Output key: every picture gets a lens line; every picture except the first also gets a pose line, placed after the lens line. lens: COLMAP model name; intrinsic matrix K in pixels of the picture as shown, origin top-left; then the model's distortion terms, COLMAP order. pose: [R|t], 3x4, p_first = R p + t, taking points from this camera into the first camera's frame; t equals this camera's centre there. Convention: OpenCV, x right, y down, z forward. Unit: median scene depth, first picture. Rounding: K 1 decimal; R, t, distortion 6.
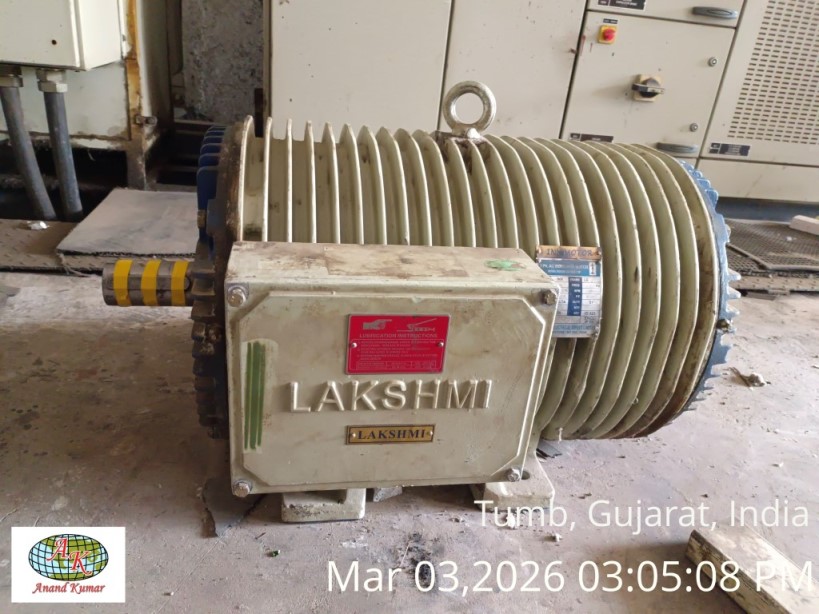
lens RADIAL K [[610.7, 0, 409.3], [0, 610.7, 307.6], [0, 0, 1]] dist [0.033046, -0.041130]
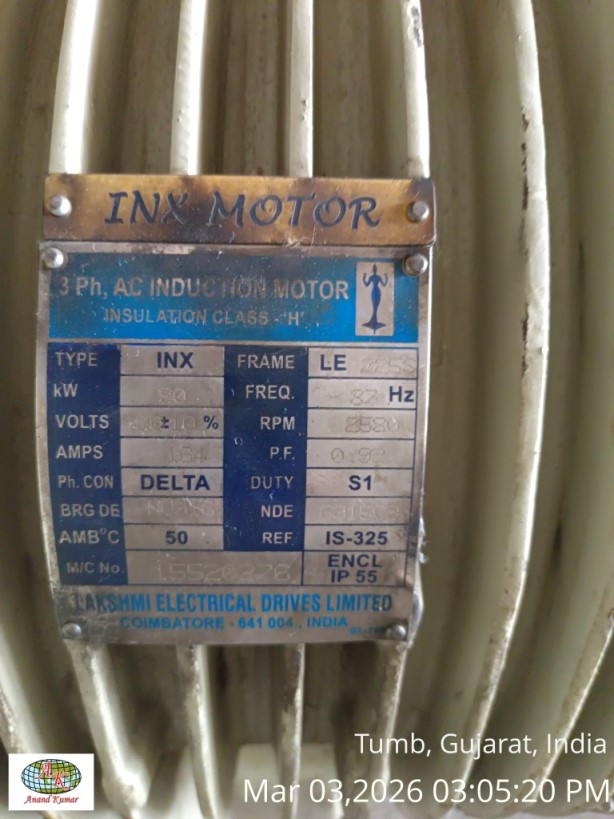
lens RADIAL K [[610.7, 0, 307.3], [0, 610.7, 408.4], [0, 0, 1]] dist [0.033046, -0.041130]
pose [[0.983283, 0.020775, -0.180893, 0.314657], [0.000340, 0.993259, 0.115918, -0.052659], [0.182082, -0.114042, 0.976648, 0.819447]]
